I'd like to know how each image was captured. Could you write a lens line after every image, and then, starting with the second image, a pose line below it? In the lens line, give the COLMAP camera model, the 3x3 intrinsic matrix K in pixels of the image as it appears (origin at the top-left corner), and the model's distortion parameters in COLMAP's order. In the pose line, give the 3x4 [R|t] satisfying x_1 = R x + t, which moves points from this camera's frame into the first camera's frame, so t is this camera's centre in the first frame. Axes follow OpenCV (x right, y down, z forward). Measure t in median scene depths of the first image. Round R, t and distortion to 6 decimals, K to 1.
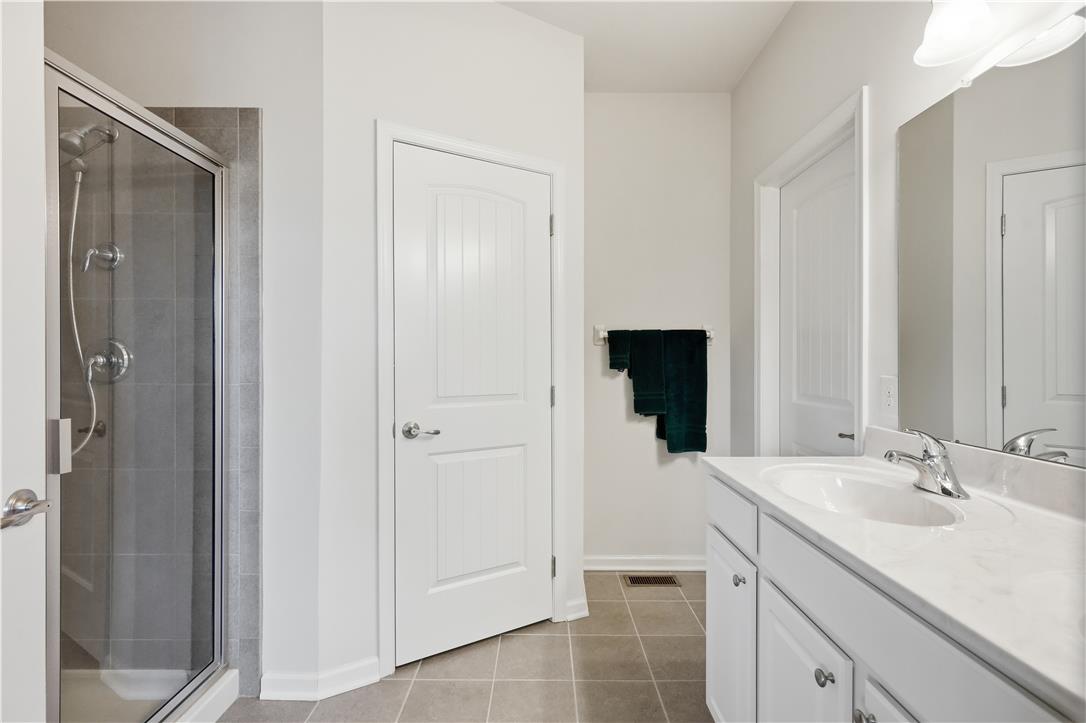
lens RADIAL K [[489.0, 0, 543.0], [0, 489.0, 361.5], [0, 0, 1]] dist [0.000729, 0.000231]
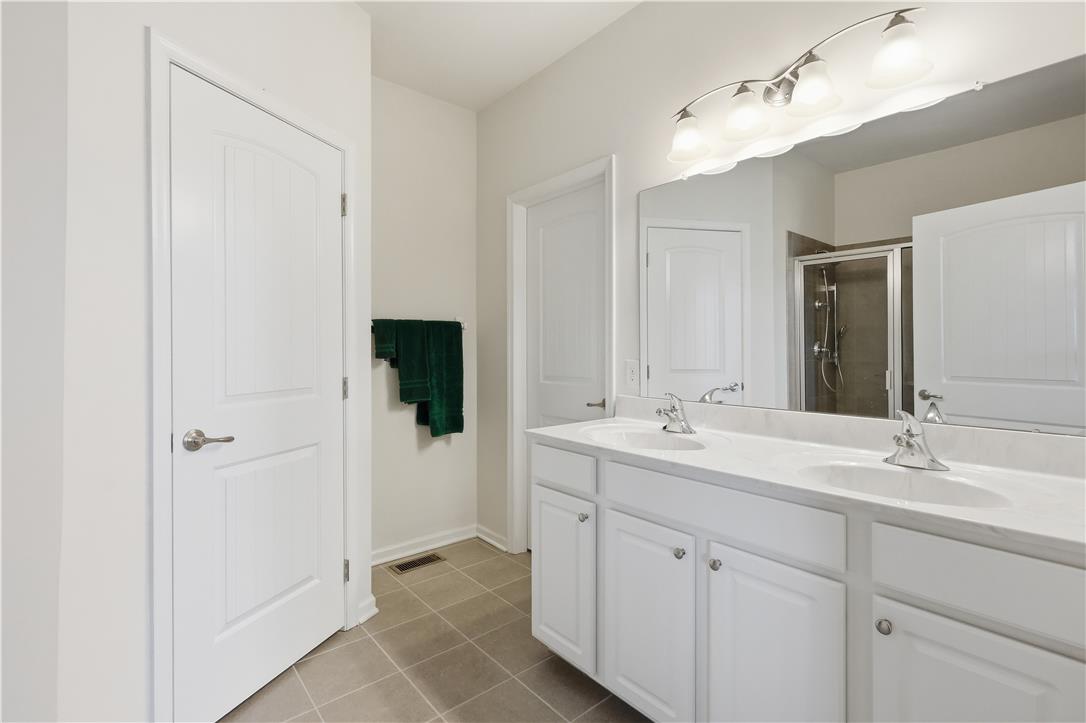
lens RADIAL K [[501.2, 0, 543.3], [0, 501.2, 349.0], [0, 0, 1]] dist [0.001363, 0.000323]
pose [[0.760020, -0.002610, 0.649894, -0.304485], [0.005298, 0.999984, -0.002180, 0.000293], [-0.649878, 0.005099, 0.760022, 0.025395]]
